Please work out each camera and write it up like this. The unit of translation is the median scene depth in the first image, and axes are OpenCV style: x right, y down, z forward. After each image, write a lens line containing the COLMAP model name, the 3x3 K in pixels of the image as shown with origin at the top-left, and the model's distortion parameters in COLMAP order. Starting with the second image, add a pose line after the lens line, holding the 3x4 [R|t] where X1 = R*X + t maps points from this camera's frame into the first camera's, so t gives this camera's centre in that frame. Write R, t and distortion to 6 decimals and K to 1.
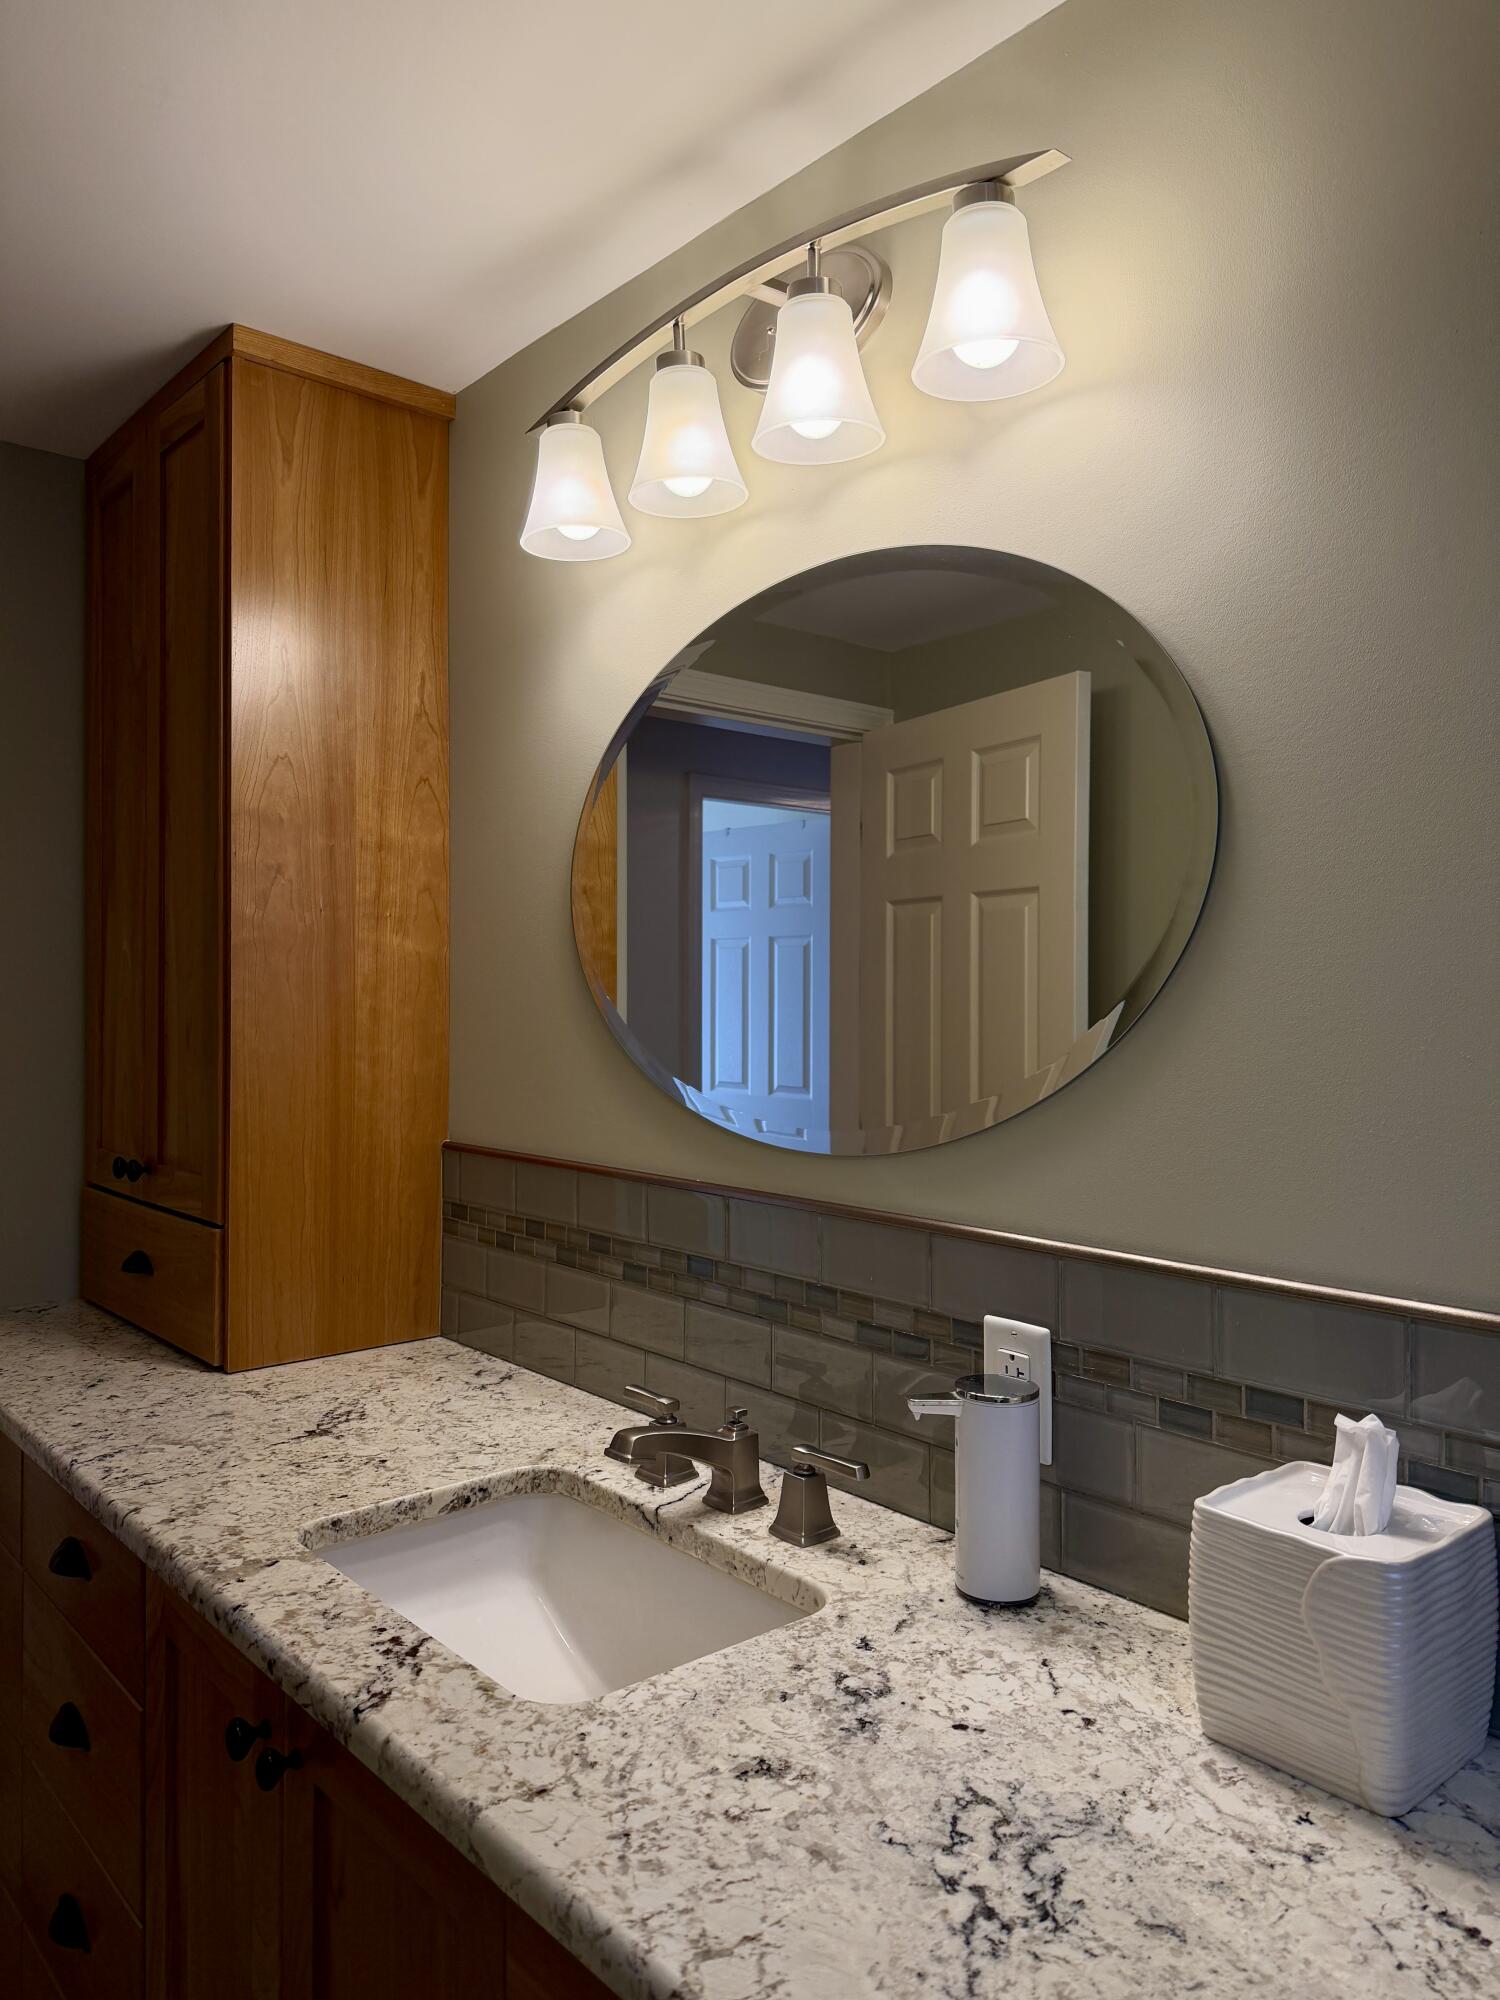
lens RADIAL K [[1394.8, 0, 750.0], [0, 1394.8, 1000.0], [0, 0, 1]] dist [0.000533, -0.094347]
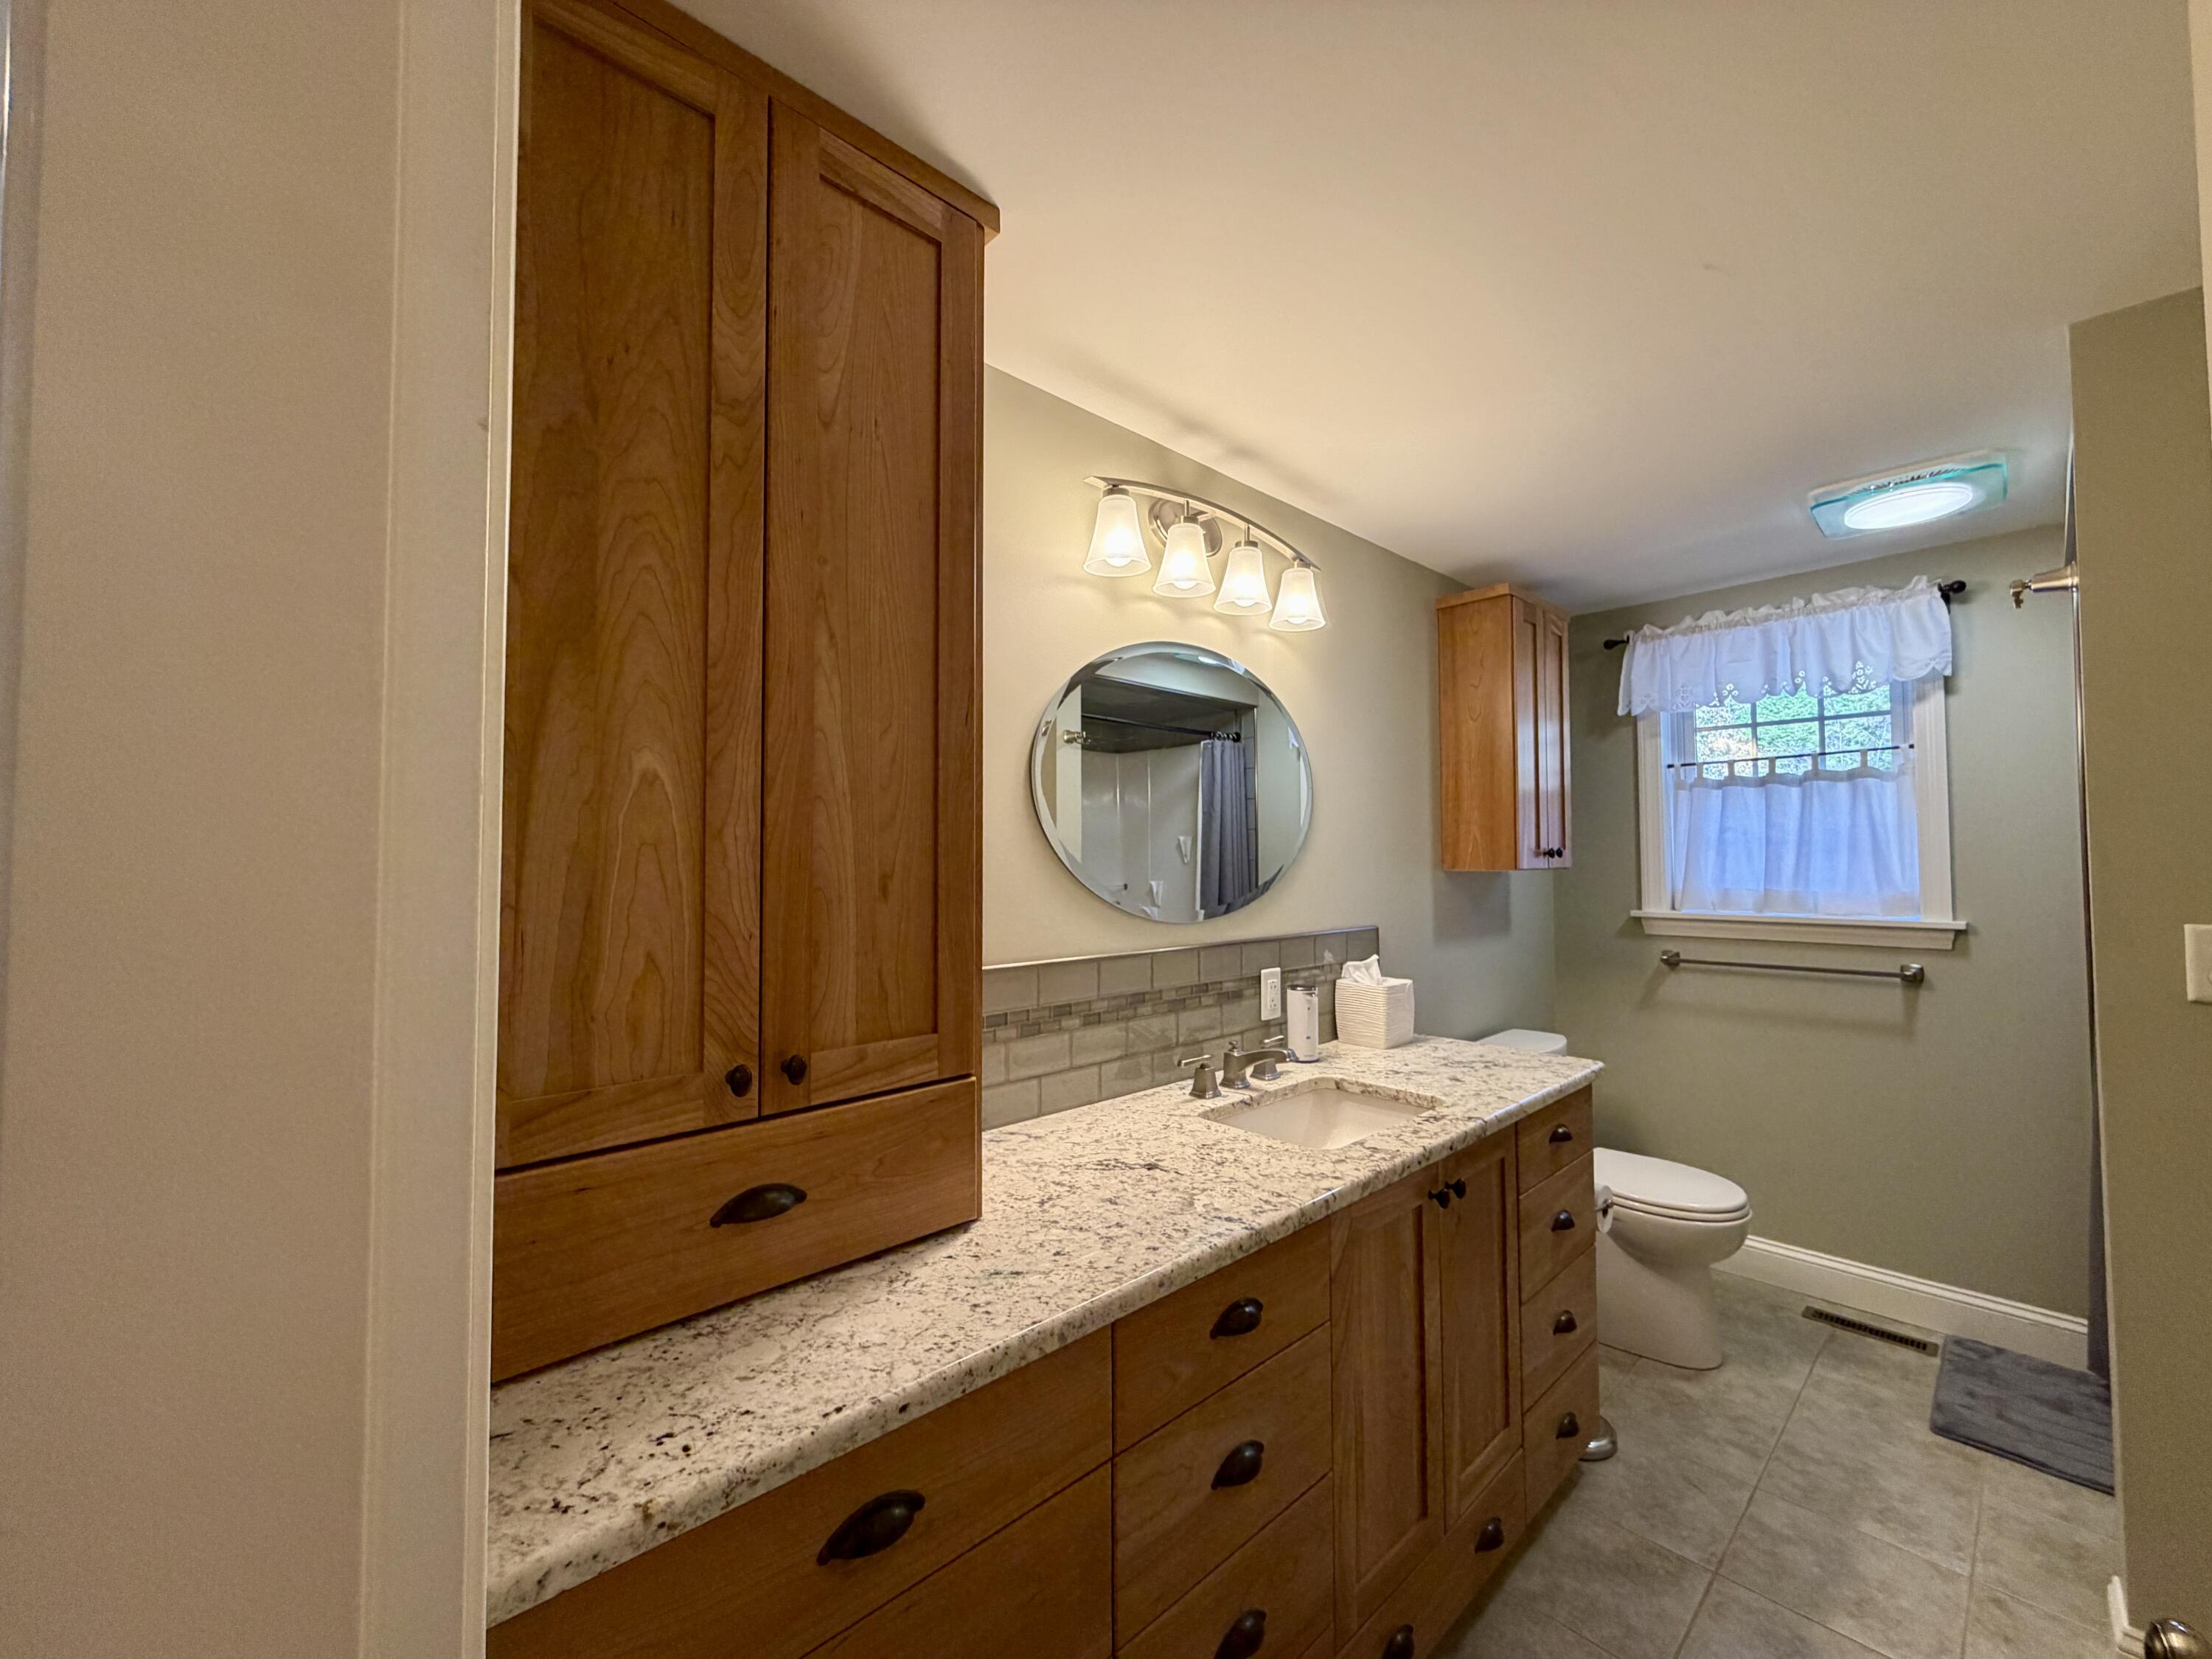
lens RADIAL K [[892.1, 0, 1106.0], [0, 892.1, 829.5], [0, 0, 1]] dist [-0.000171, 0.000067]
pose [[-0.022993, 0.032521, 0.999207, -1.260980], [0.011598, 0.999412, -0.032261, 0.010279], [-0.999668, 0.010847, -0.023356, 1.123260]]
